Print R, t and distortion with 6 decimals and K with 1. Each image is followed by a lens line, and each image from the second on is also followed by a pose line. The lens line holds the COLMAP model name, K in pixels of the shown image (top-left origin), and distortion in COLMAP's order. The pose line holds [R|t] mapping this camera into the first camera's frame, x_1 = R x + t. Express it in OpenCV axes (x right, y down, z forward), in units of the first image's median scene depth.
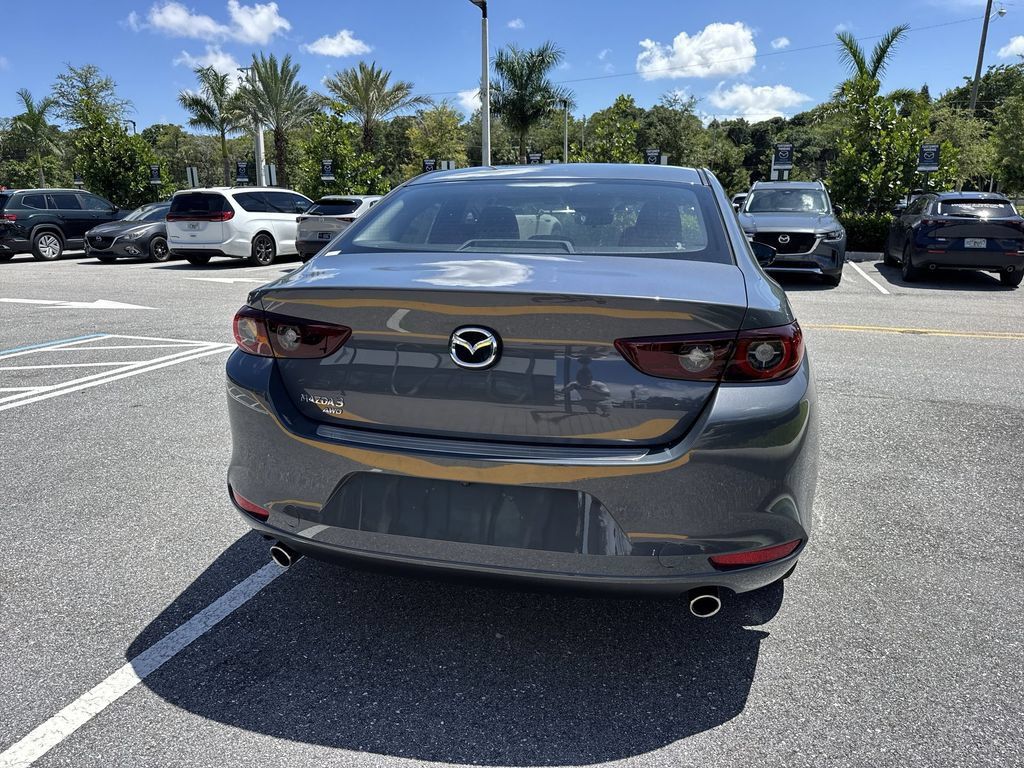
lens RADIAL K [[719.9, 0, 512.5], [0, 719.9, 390.7], [0, 0, 1]] dist [0.056611, -0.079491]
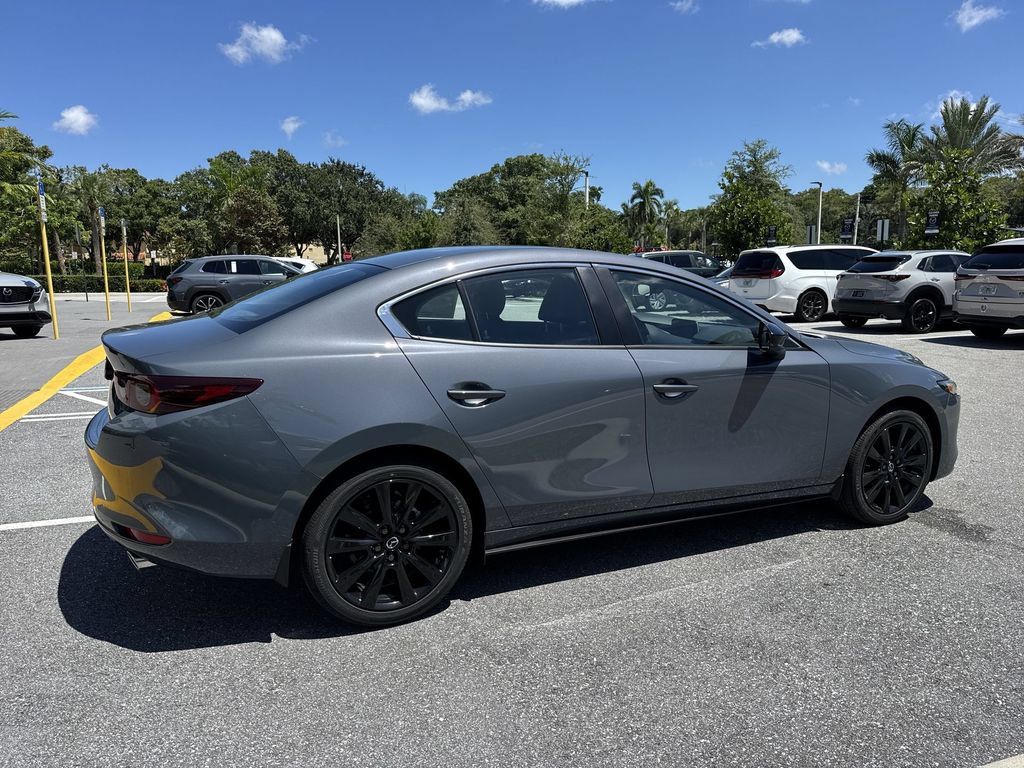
lens RADIAL K [[715.2, 0, 509.7], [0, 715.2, 388.7], [0, 0, 1]] dist [0.092537, -0.135792]
pose [[0.615520, 0.128565, -0.777564, 0.151768], [-0.184246, 0.982739, 0.016641, -0.017378], [0.766282, 0.133021, 0.628583, 0.051309]]
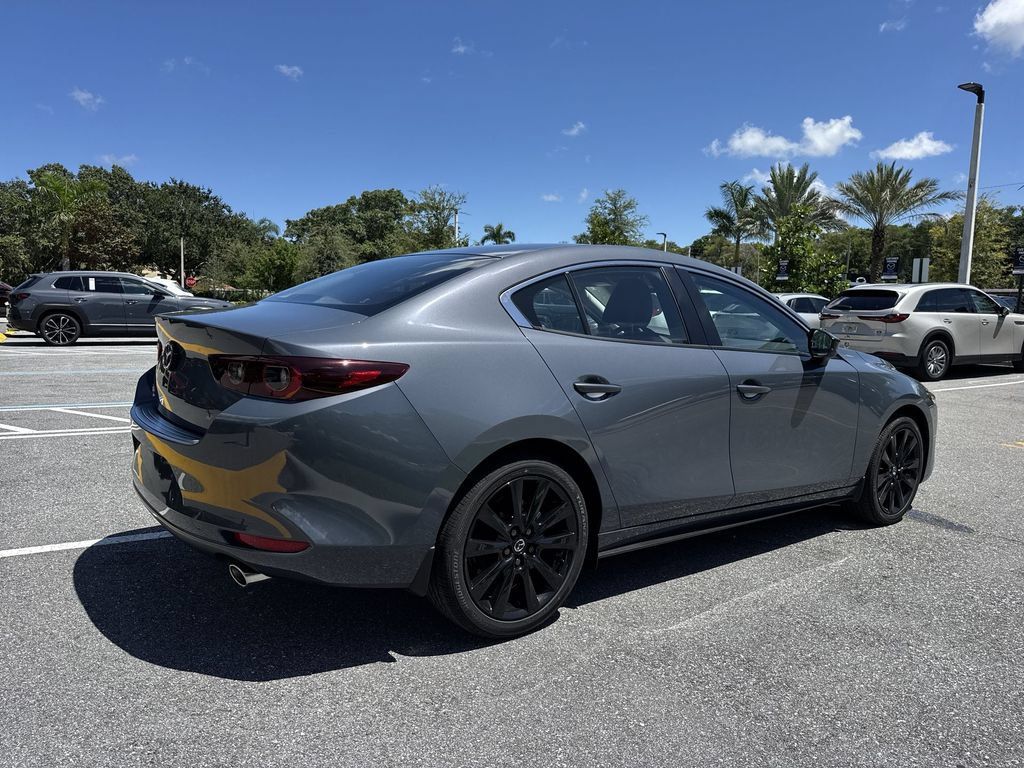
lens RADIAL K [[719.9, 0, 512.5], [0, 719.9, 390.7], [0, 0, 1]] dist [0.056611, -0.079491]
pose [[0.765057, 0.096658, -0.636667, 0.115600], [-0.182528, 0.980673, -0.070452, -0.001095], [0.617552, 0.170110, 0.767914, 0.023255]]
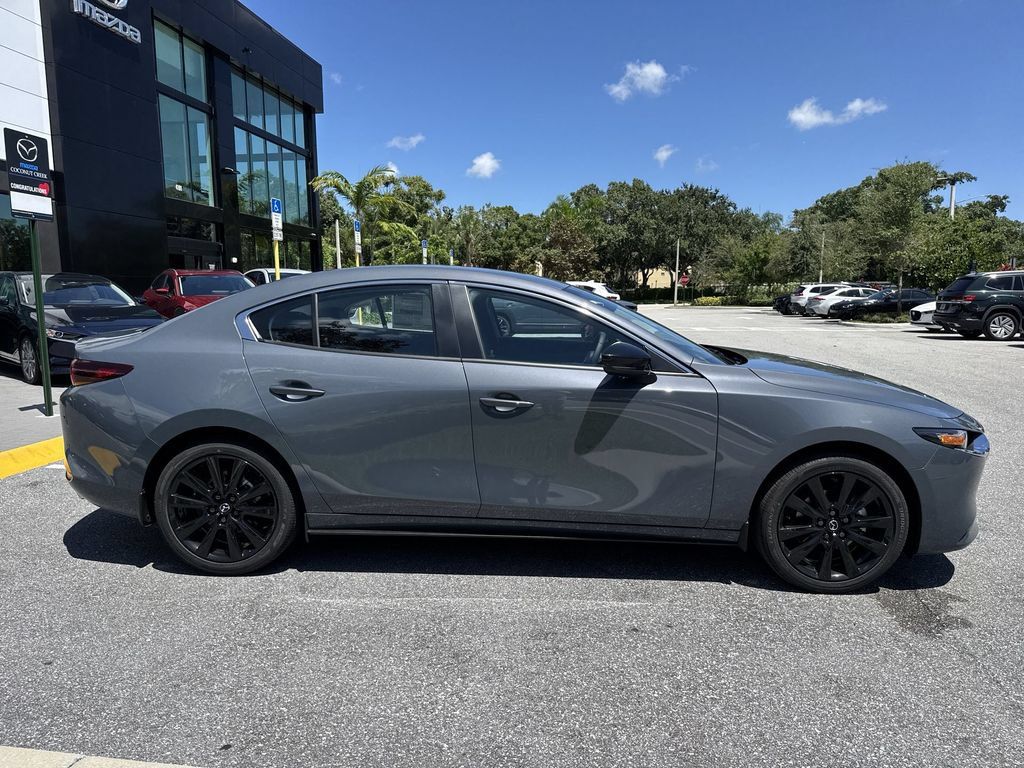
lens RADIAL K [[719.9, 0, 512.5], [0, 719.9, 390.7], [0, 0, 1]] dist [0.056611, -0.079491]
pose [[0.178897, 0.132688, -0.974879, 0.203600], [-0.233582, 0.968262, 0.088924, -0.037452], [0.955738, 0.211806, 0.204213, 0.140818]]
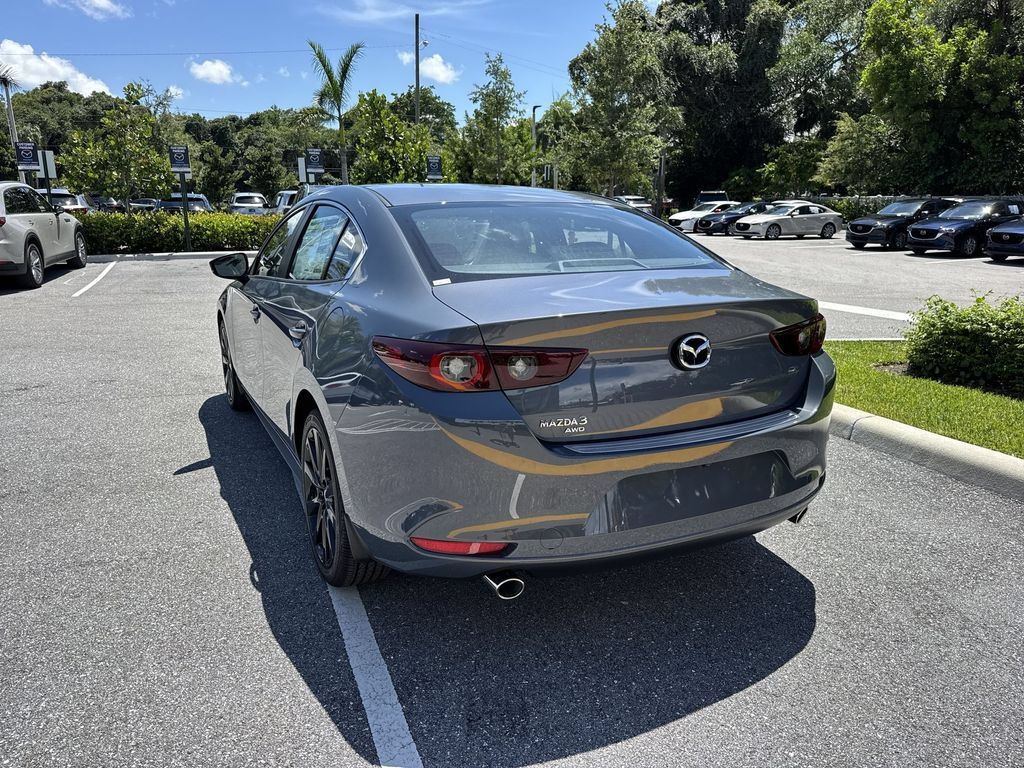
lens RADIAL K [[708.5, 0, 508.4], [0, 708.5, 405.1], [0, 0, 1]] dist [0.008697, -0.003925]
pose [[0.773984, -0.170125, 0.609923, -0.080158], [0.153878, 0.984891, 0.079446, -0.008941], [-0.614223, 0.032364, 0.788468, 0.021842]]
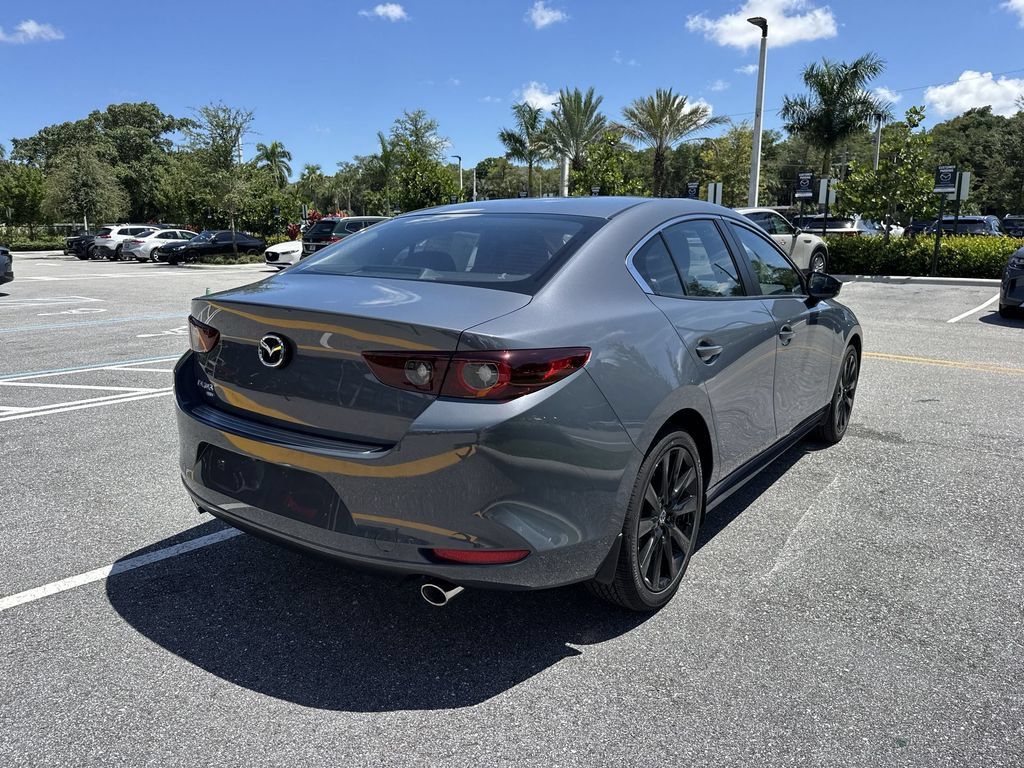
lens RADIAL K [[719.9, 0, 512.5], [0, 719.9, 390.7], [0, 0, 1]] dist [0.056611, -0.079491]
pose [[0.917887, 0.084940, -0.387646, 0.065102], [-0.096312, 0.995301, -0.009963, -0.001525], [0.384978, 0.046480, 0.921755, 0.000281]]
